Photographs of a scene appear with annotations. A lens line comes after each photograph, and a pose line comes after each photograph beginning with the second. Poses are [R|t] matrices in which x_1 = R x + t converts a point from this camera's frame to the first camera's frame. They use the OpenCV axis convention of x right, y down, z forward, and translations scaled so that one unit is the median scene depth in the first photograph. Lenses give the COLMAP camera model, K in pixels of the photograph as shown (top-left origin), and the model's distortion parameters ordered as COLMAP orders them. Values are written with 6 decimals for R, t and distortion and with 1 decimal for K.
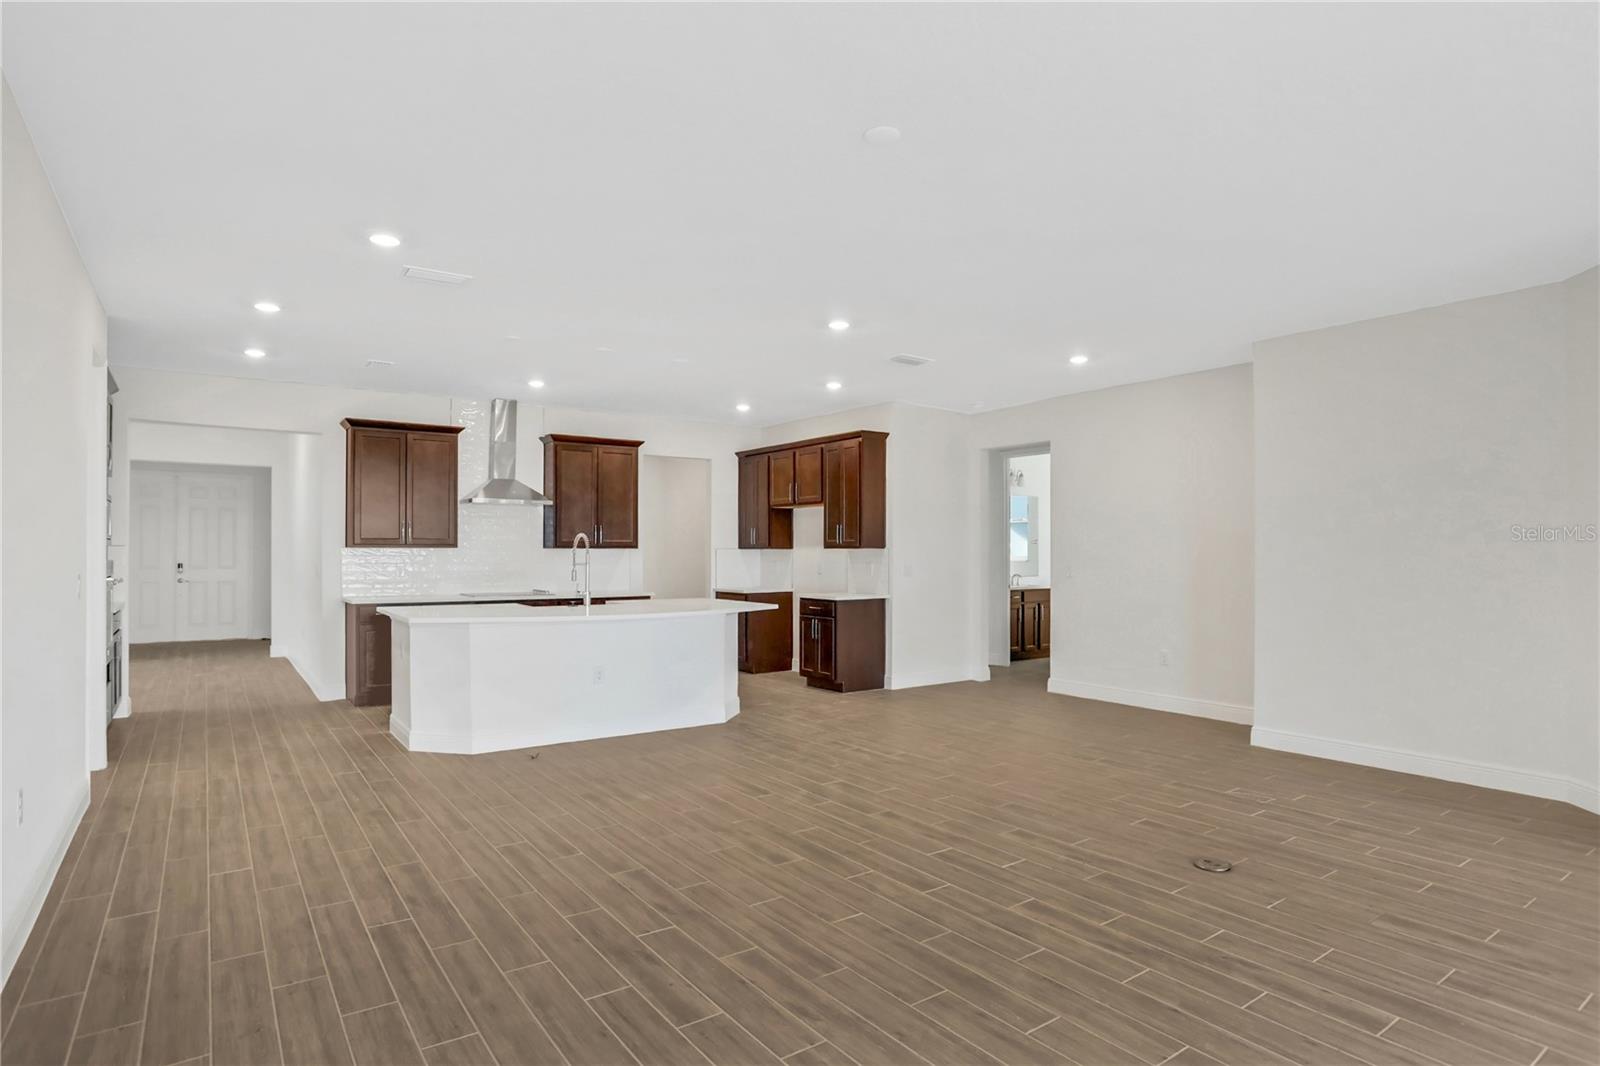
lens RADIAL K [[870.4, 0, 859.3], [0, 870.4, 532.1], [0, 0, 1]] dist [-0.005637, 0.000144]
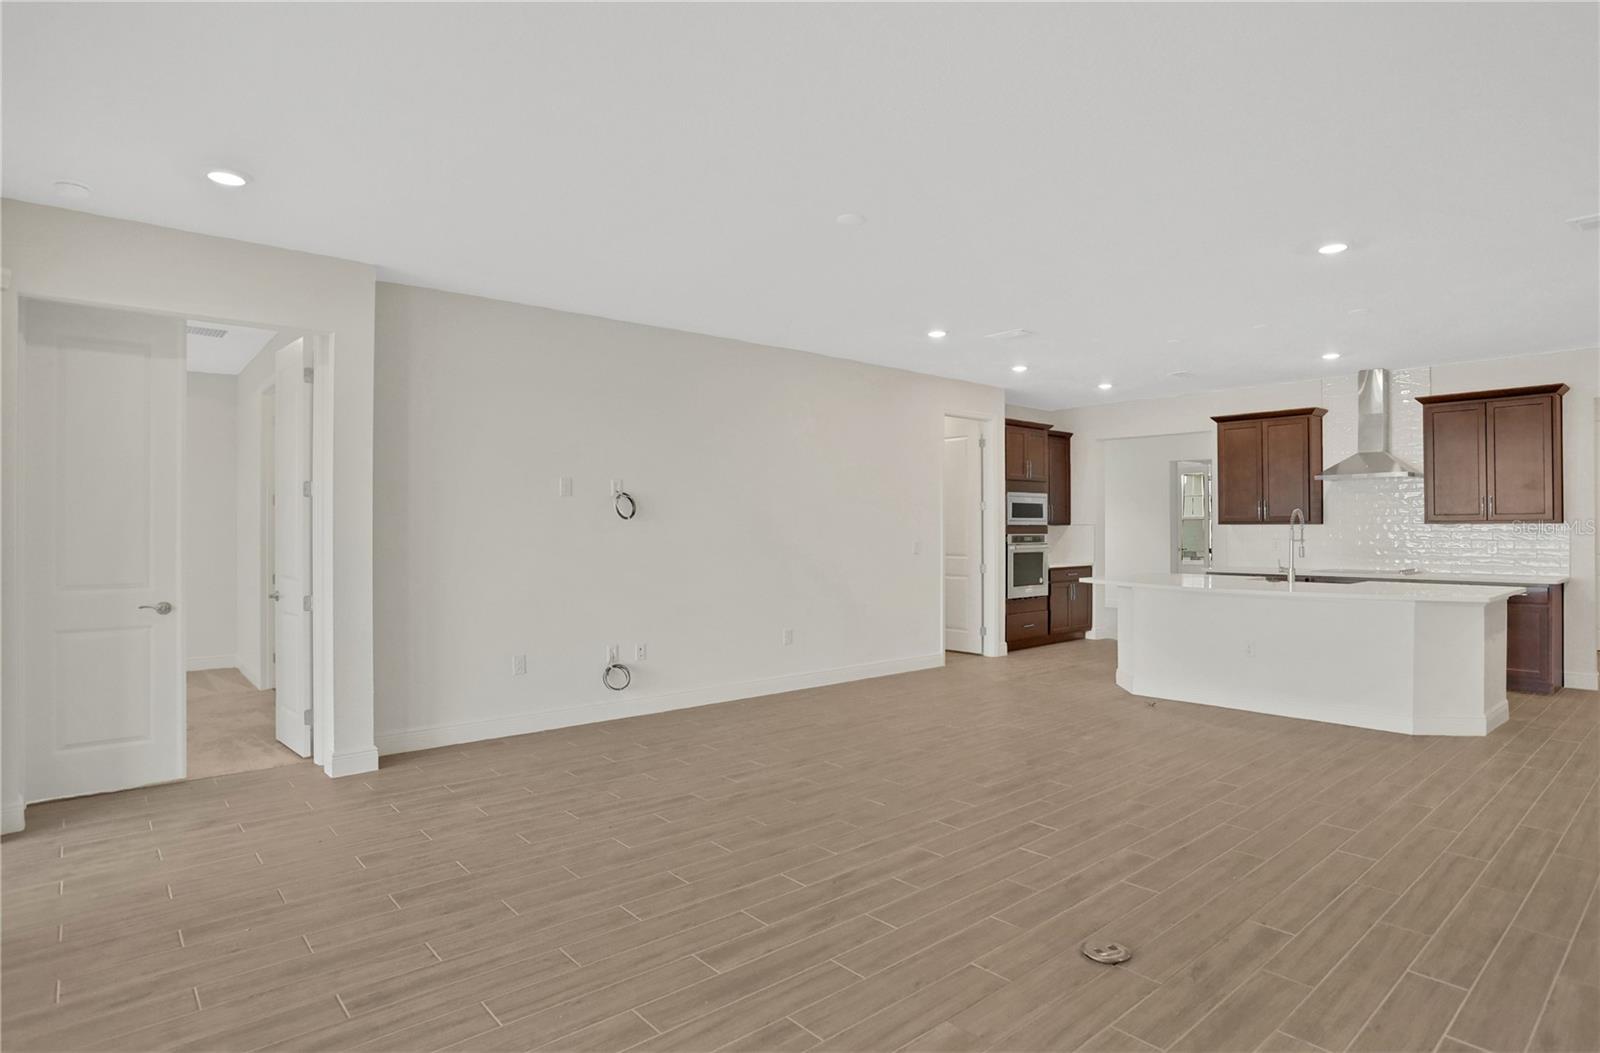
lens RADIAL K [[860.7, 0, 812.2], [0, 860.7, 532.2], [0, 0, 1]] dist [-0.022049, 0.001185]
pose [[0.050816, -0.002450, -0.998705, 1.167093], [0.029899, 0.999552, -0.000930, 0.022536], [0.998260, -0.029813, 0.050866, 0.756137]]
